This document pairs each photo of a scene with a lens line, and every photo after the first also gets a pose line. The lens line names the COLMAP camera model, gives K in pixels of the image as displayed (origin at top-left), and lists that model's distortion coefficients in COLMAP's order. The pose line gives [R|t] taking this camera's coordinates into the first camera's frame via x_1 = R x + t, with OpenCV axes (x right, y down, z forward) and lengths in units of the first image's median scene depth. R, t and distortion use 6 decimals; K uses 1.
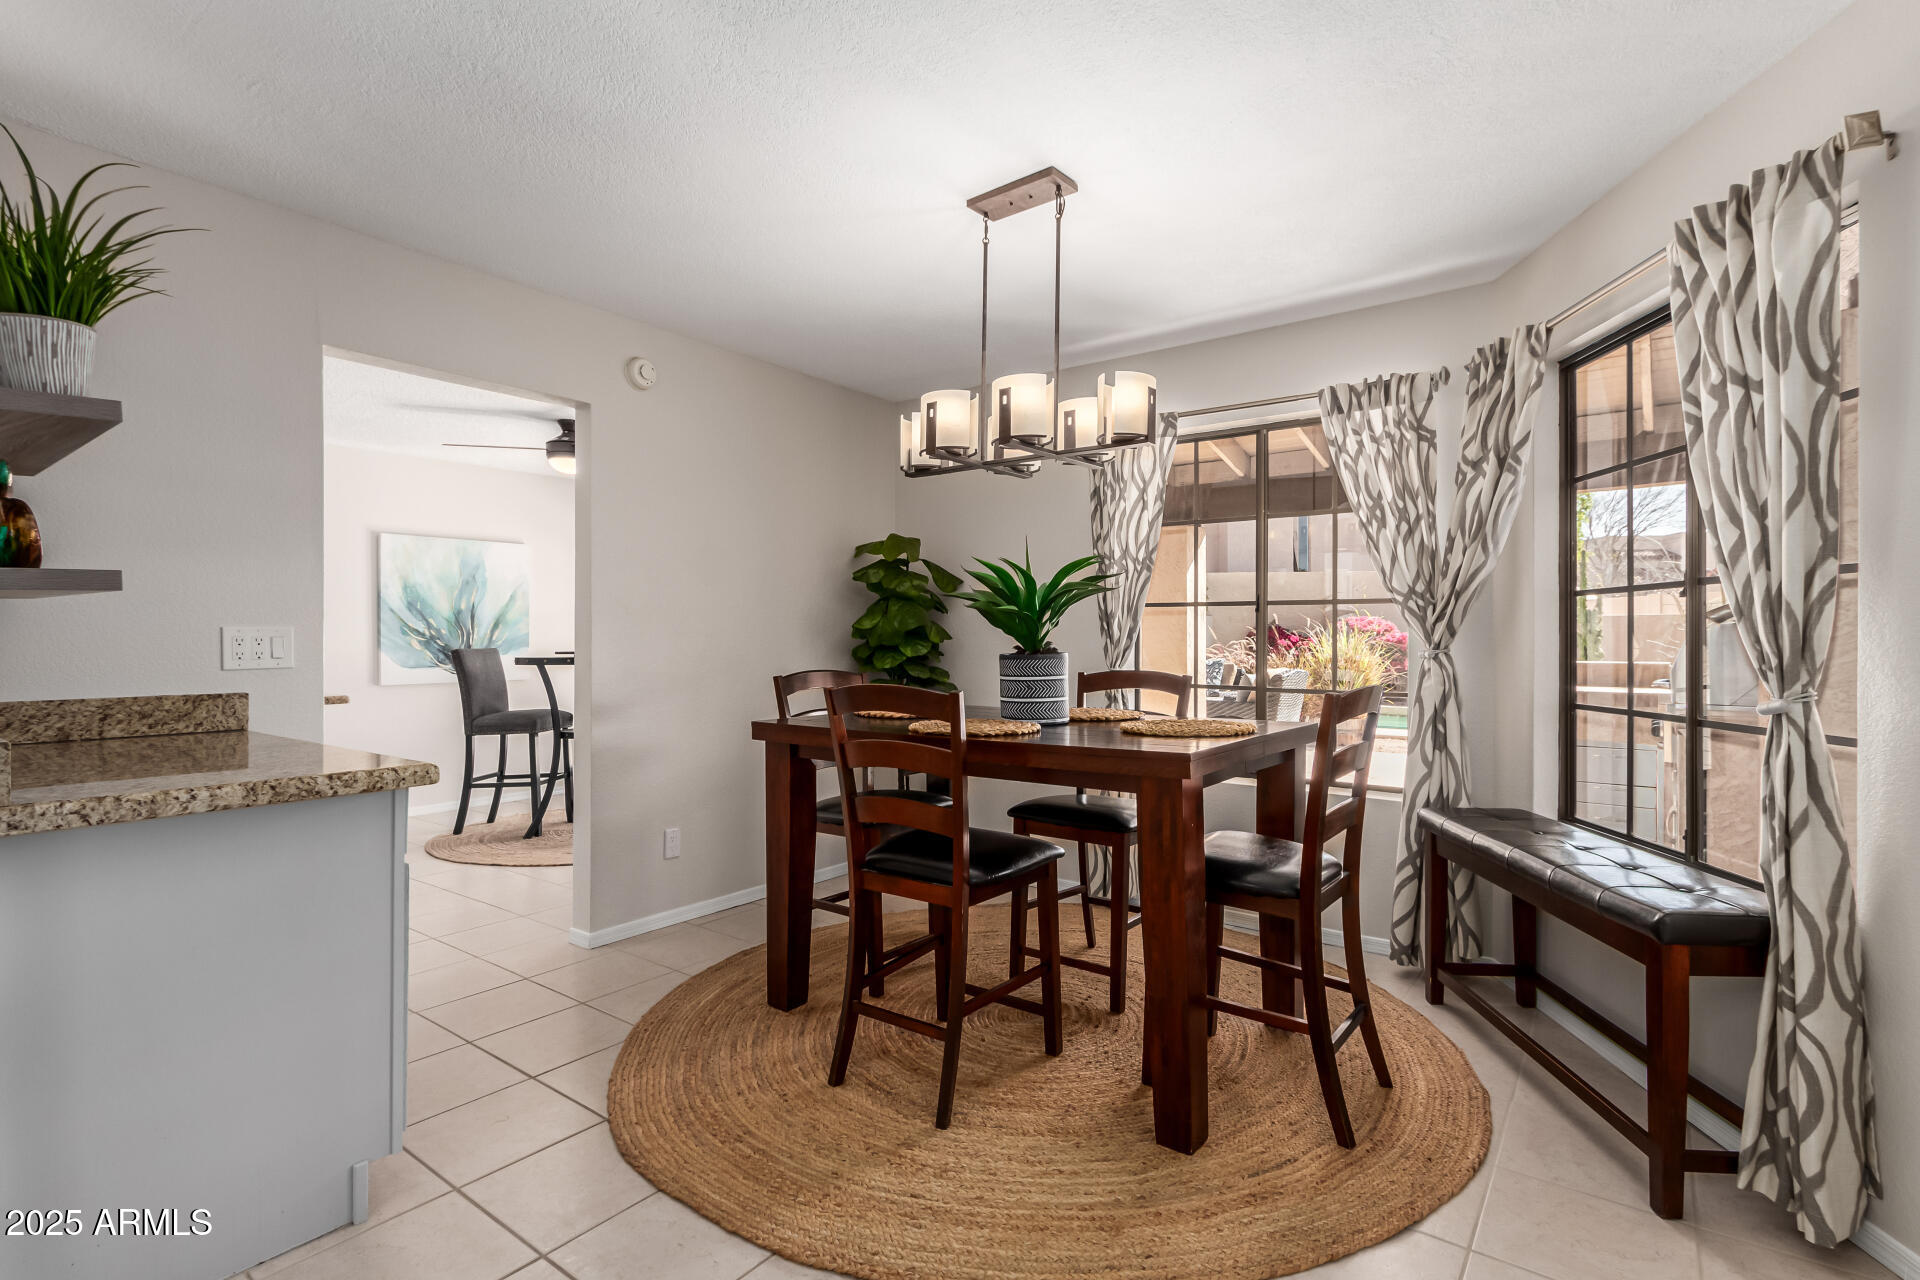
lens RADIAL K [[930.9, 0, 950.7], [0, 930.9, 644.8], [0, 0, 1]] dist [0.005619, -0.002598]
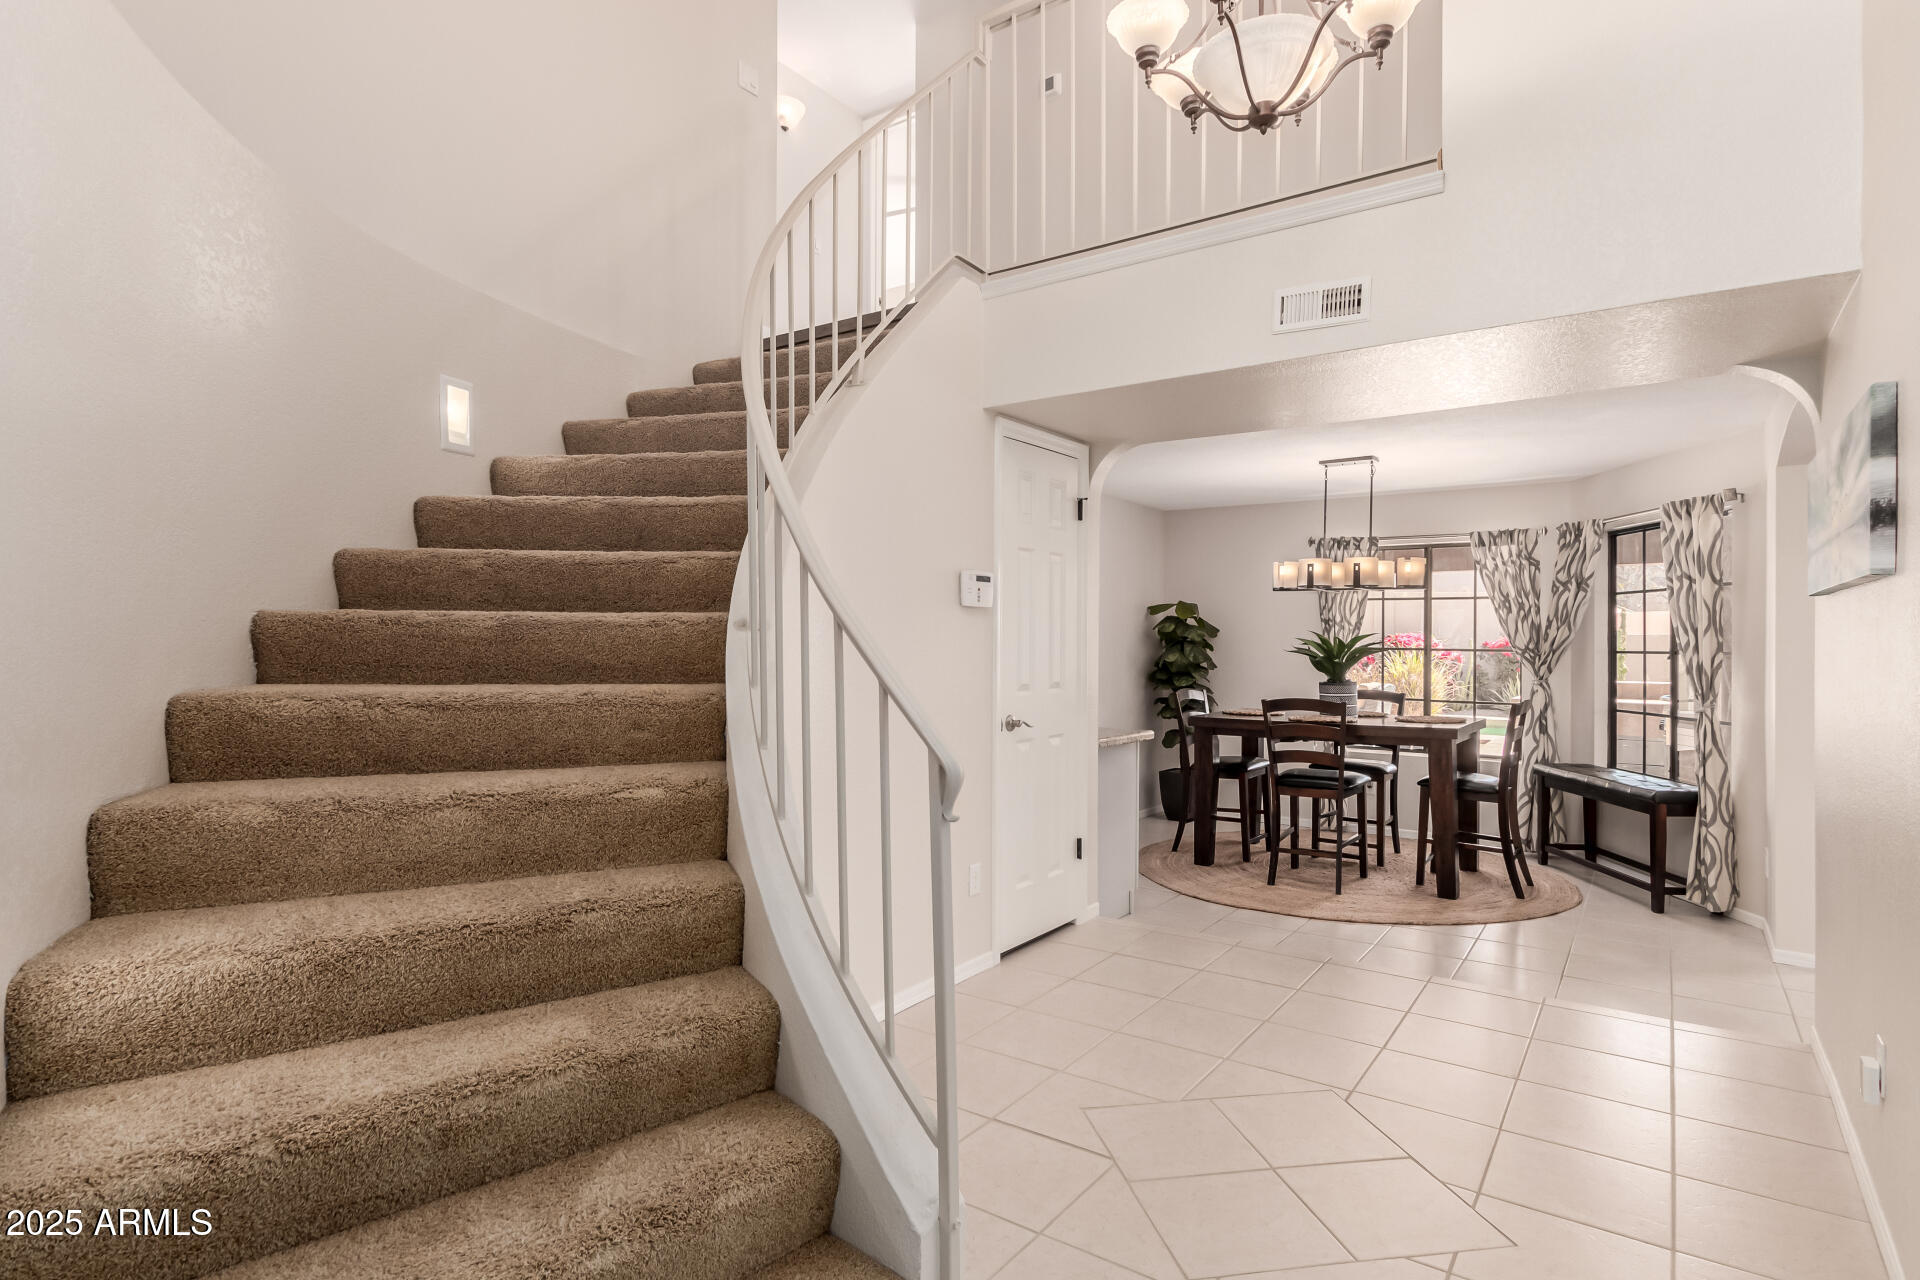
lens RADIAL K [[930.9, 0, 967.0], [0, 930.9, 649.4], [0, 0, 1]] dist [0.005619, -0.002598]
pose [[0.999989, 0.003021, -0.003521, -0.832275], [-0.003031, 0.999992, -0.002726, -0.063173], [0.003513, 0.002737, 0.999990, -1.166467]]
